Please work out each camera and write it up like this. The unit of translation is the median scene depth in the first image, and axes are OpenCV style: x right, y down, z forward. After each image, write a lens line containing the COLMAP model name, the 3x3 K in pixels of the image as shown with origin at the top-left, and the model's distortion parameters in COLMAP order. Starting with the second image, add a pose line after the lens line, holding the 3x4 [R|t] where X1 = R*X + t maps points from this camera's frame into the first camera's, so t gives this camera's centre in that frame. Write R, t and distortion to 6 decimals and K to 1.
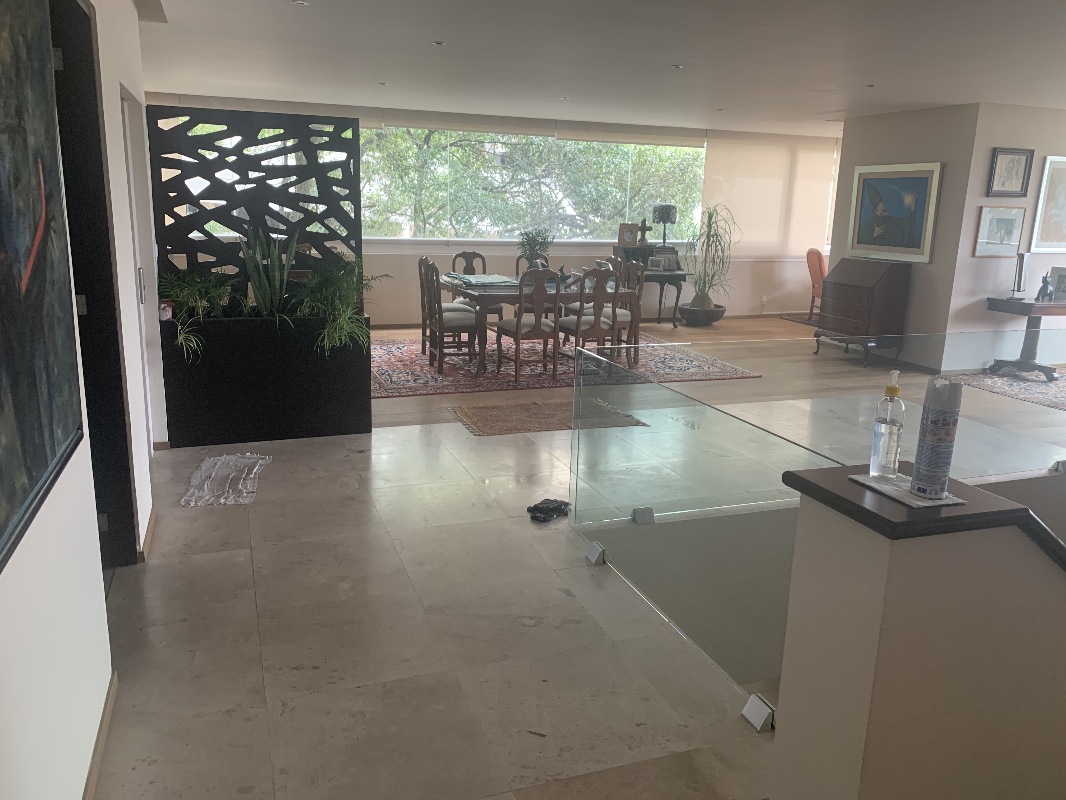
lens RADIAL K [[807.9, 0, 509.3], [0, 807.9, 397.0], [0, 0, 1]] dist [0.043412, -0.074710]
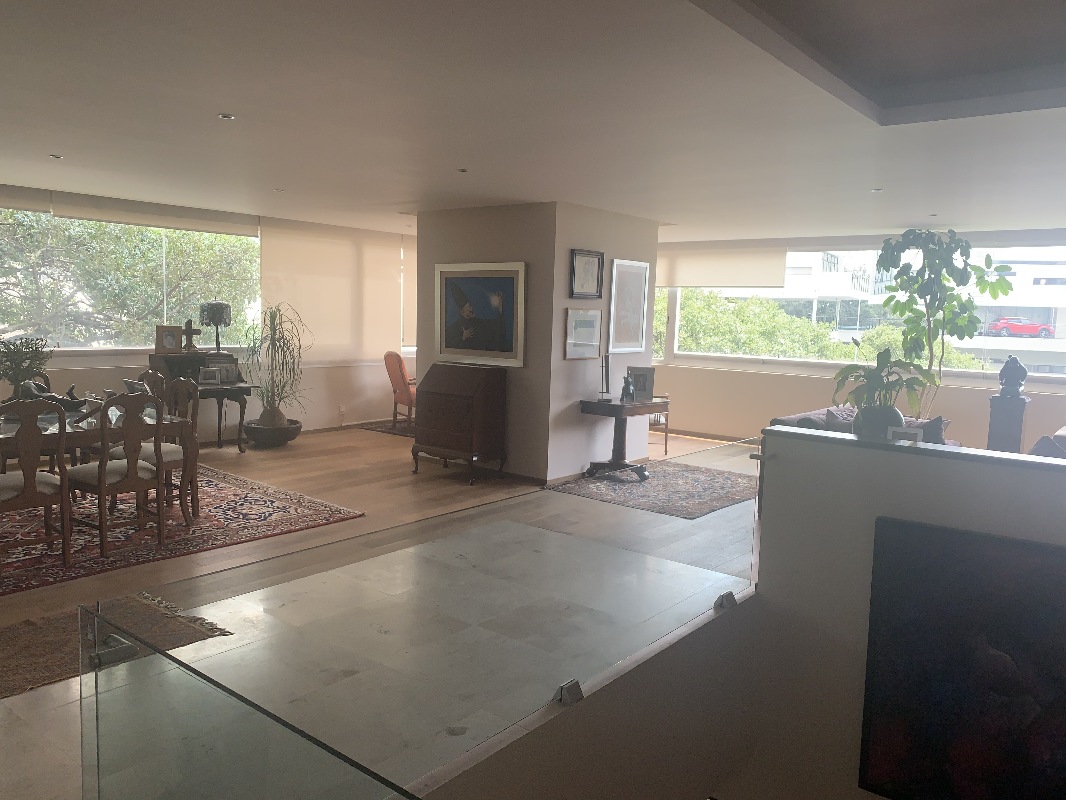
lens RADIAL K [[817.7, 0, 536.5], [0, 817.7, 391.0], [0, 0, 1]] dist [0.049445, -0.069156]
pose [[0.844042, -0.052594, 0.533692, 0.024526], [0.117790, 0.989059, -0.088817, -0.048968], [-0.523182, 0.137829, 0.841002, 0.190912]]
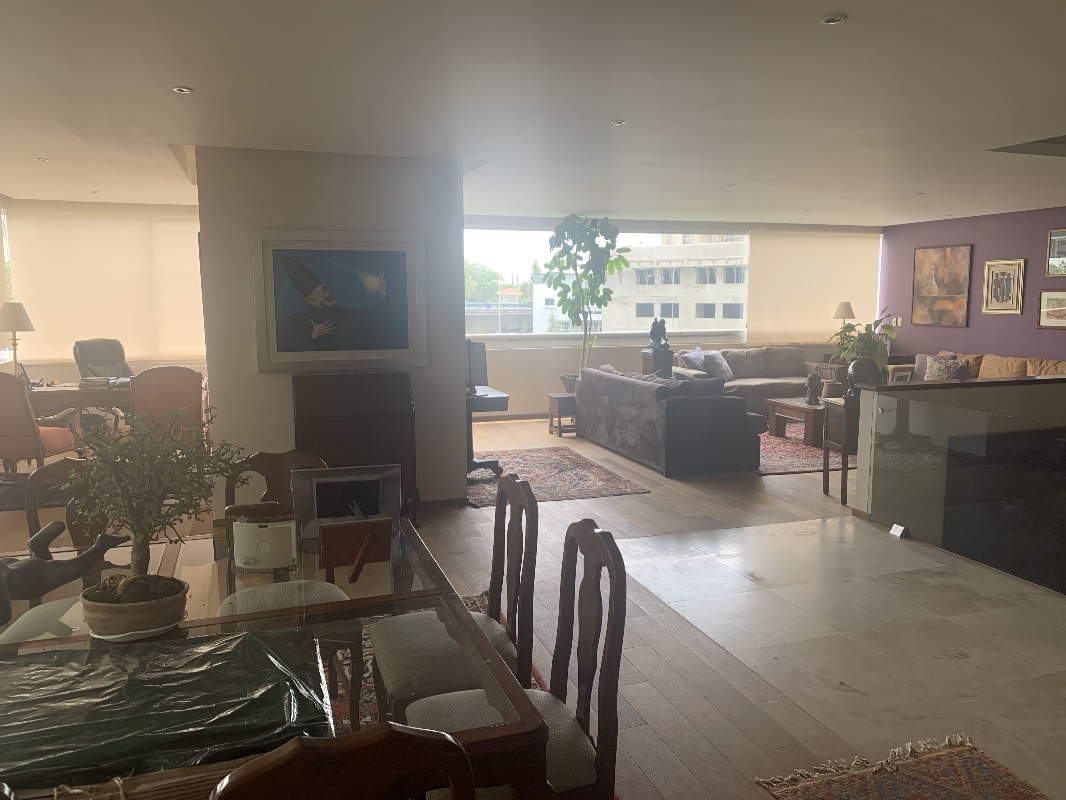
lens RADIAL K [[817.7, 0, 536.5], [0, 817.7, 391.0], [0, 0, 1]] dist [0.049445, -0.069156]
pose [[0.019285, -0.141553, 0.989743, -0.211921], [0.238363, 0.962034, 0.132945, -0.201037], [-0.970985, 0.233354, 0.052293, 0.799676]]
